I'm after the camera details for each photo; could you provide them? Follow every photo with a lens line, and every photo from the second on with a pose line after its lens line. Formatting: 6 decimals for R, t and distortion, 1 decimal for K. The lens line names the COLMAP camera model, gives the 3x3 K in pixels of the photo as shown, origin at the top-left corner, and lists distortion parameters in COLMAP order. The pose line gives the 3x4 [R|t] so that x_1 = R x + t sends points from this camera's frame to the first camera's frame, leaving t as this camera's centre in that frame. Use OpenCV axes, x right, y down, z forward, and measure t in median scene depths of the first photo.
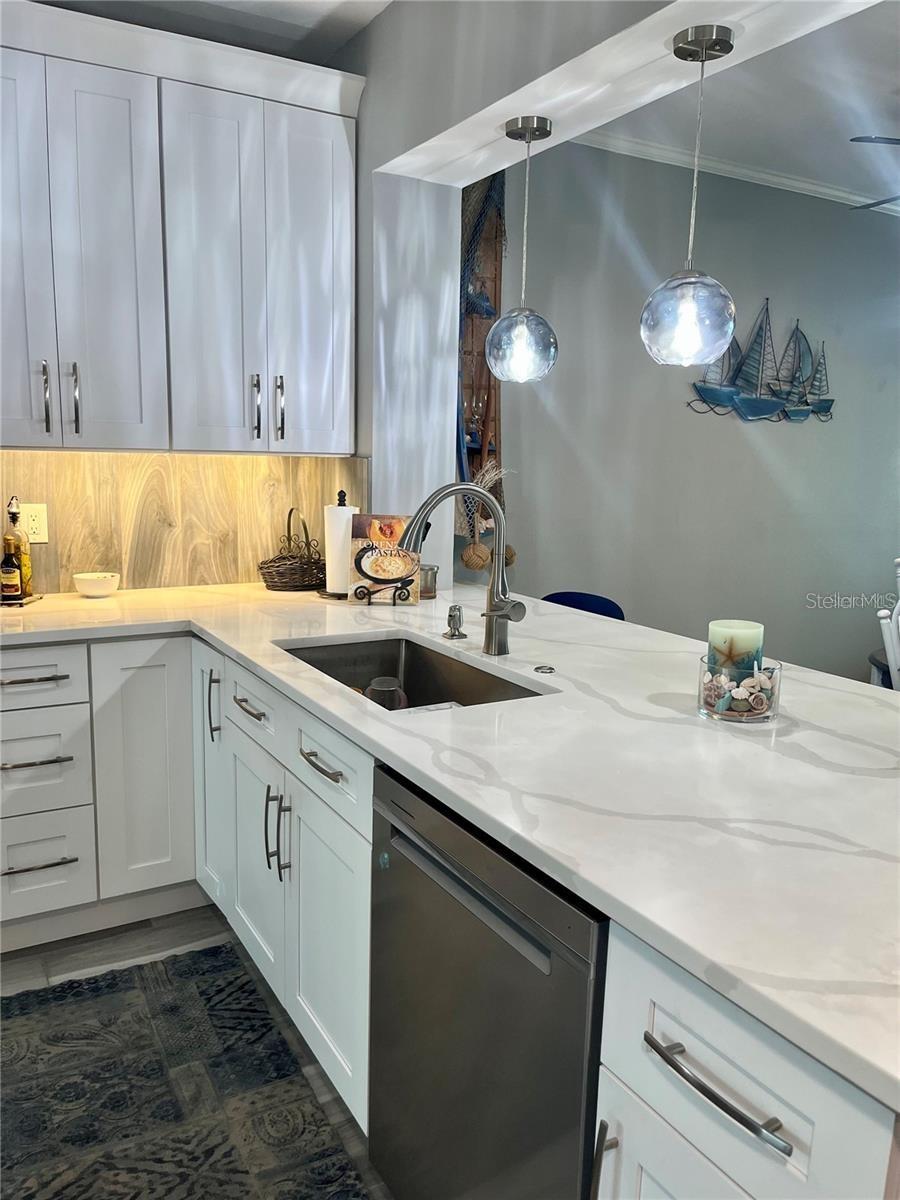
lens RADIAL K [[921.2, 0, 452.2], [0, 921.2, 597.4], [0, 0, 1]] dist [-0.005083, -0.019394]
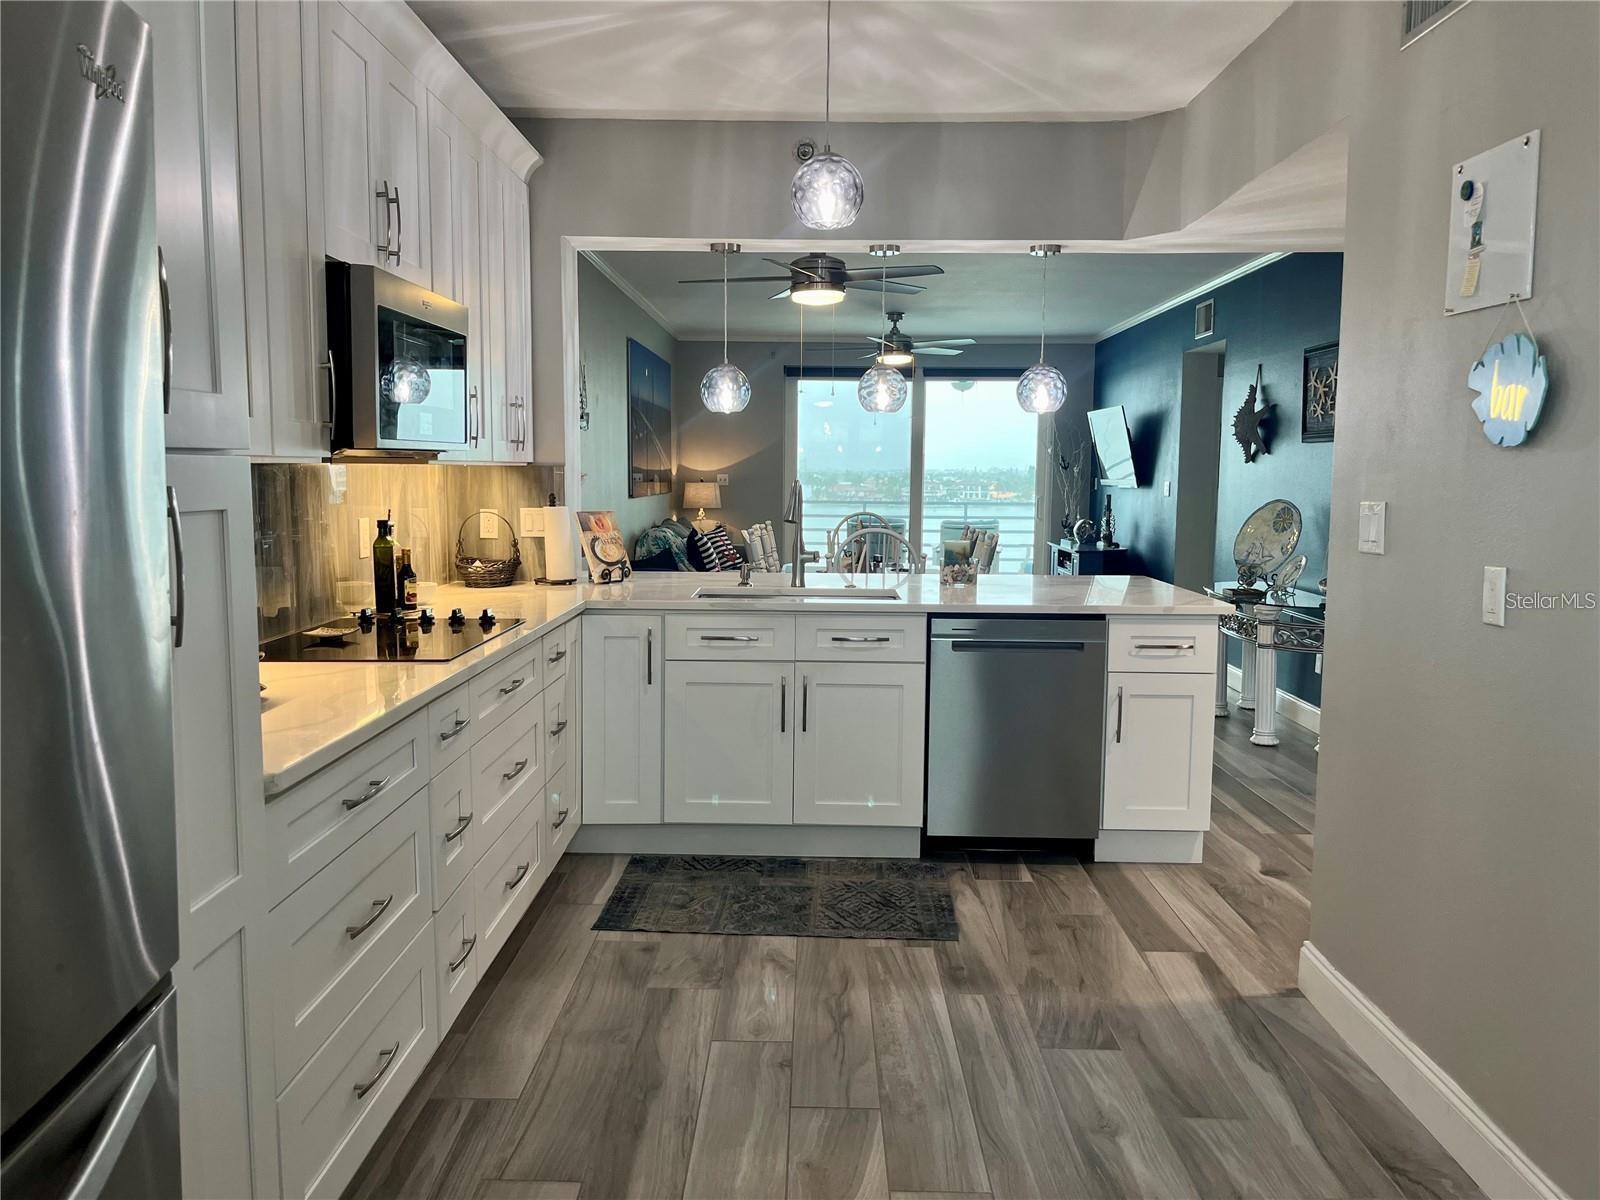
lens RADIAL K [[1228.3, 0, 794.3], [0, 1228.3, 599.1], [0, 0, 1]] dist [-0.005083, -0.019394]
pose [[0.495763, -0.095005, 0.863246, -1.814761], [0.142262, 0.989455, 0.027194, 0.026034], [-0.856727, 0.109325, 0.504051, -0.060691]]
